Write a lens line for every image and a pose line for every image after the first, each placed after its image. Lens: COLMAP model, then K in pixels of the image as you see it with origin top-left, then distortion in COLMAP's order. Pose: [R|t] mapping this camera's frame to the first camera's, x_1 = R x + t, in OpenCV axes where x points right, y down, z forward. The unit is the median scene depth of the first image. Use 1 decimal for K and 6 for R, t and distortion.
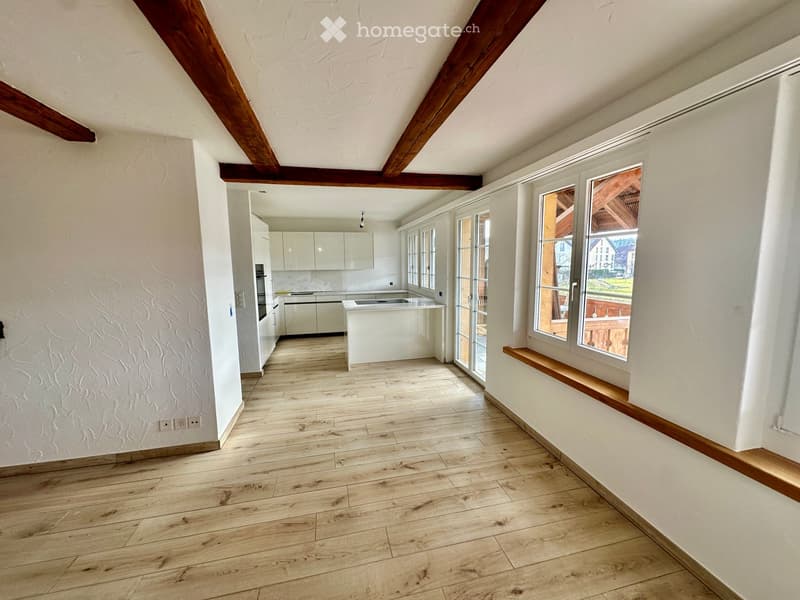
lens RADIAL K [[319.1, 0, 404.9], [0, 319.1, 299.6], [0, 0, 1]] dist [-0.000750, 0.000064]
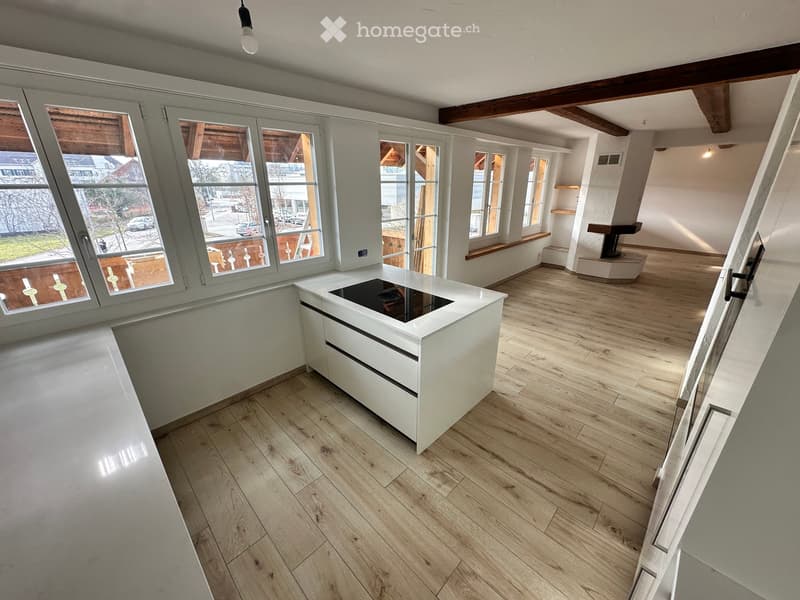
lens RADIAL K [[319.1, 0, 401.9], [0, 319.1, 298.6], [0, 0, 1]] dist [-0.000750, 0.000064]
pose [[-0.530935, -0.277269, 0.800768, -0.635243], [0.114969, 0.912651, 0.392237, -0.241718], [-0.839578, 0.300315, -0.452681, 1.654485]]
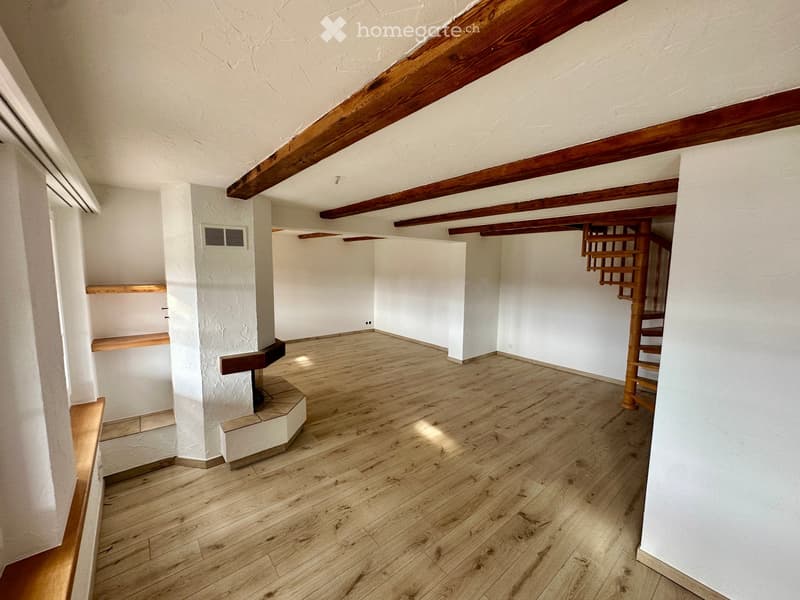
lens RADIAL K [[319.1, 0, 400.8], [0, 319.1, 304.9], [0, 0, 1]] dist [-0.000750, 0.000064]
pose [[-0.896093, 0.051973, -0.440812, 0.161323], [-0.059147, 0.970283, 0.234634, -0.188235], [0.439907, 0.236327, -0.866390, 0.896575]]
